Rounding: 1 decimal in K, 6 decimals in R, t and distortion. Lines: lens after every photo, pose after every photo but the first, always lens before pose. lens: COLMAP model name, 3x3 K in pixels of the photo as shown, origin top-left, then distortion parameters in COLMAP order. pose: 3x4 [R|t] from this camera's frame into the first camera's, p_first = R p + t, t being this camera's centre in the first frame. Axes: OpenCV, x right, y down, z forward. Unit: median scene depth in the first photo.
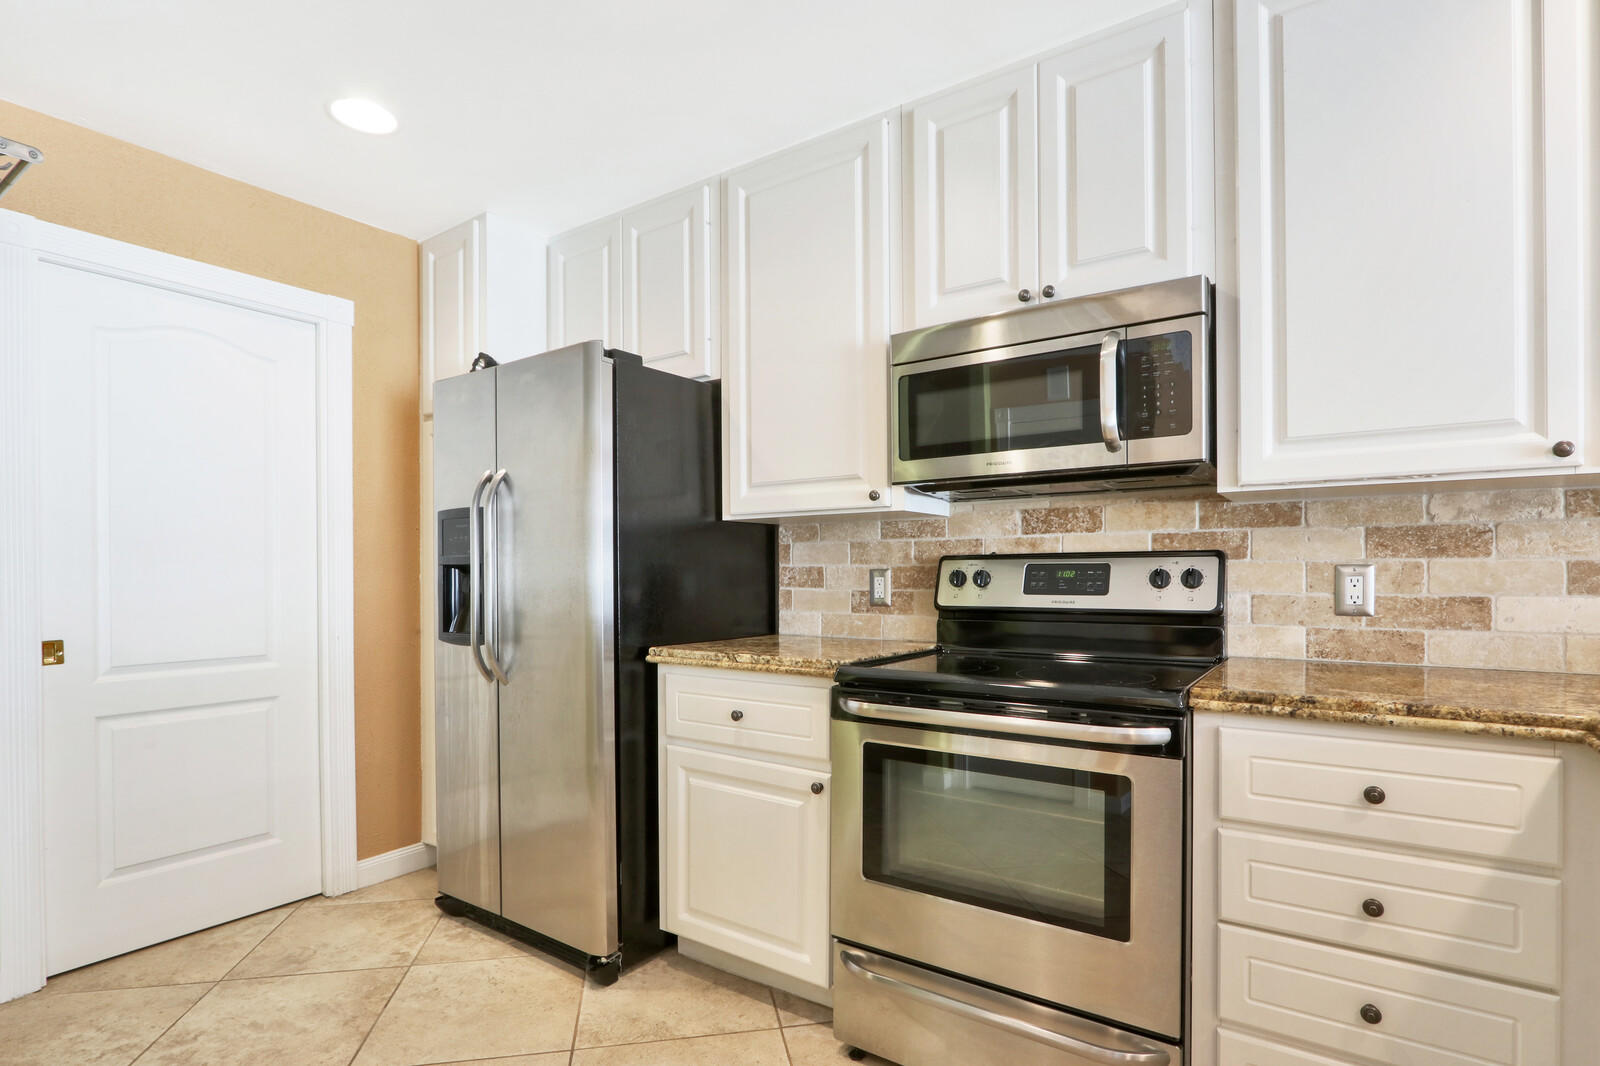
lens RADIAL K [[814.8, 0, 810.2], [0, 814.8, 571.3], [0, 0, 1]] dist [-0.012294, 0.000158]
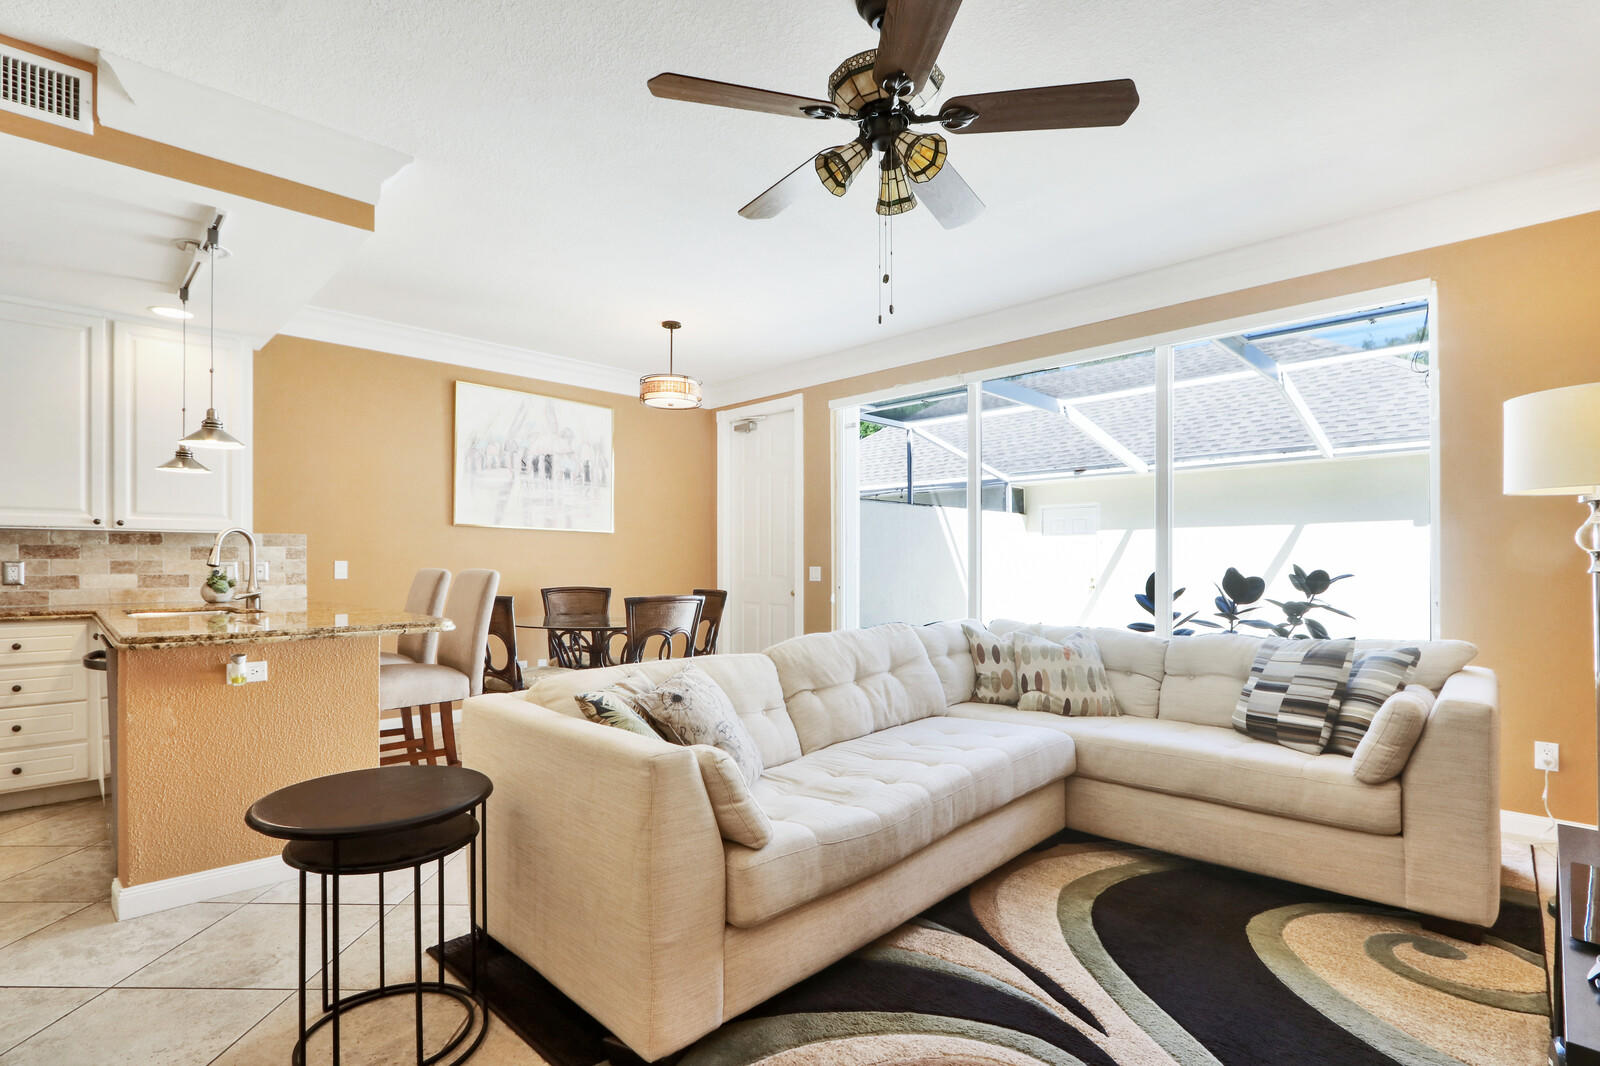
lens RADIAL K [[761.0, 0, 803.5], [0, 761.0, 568.1], [0, 0, 1]] dist [-0.018422, 0.000781]
pose [[0.192803, -0.001548, 0.981236, -0.726950], [0.001326, 0.999998, 0.001317, 0.007507], [-0.981237, 0.001047, 0.192805, -1.206112]]
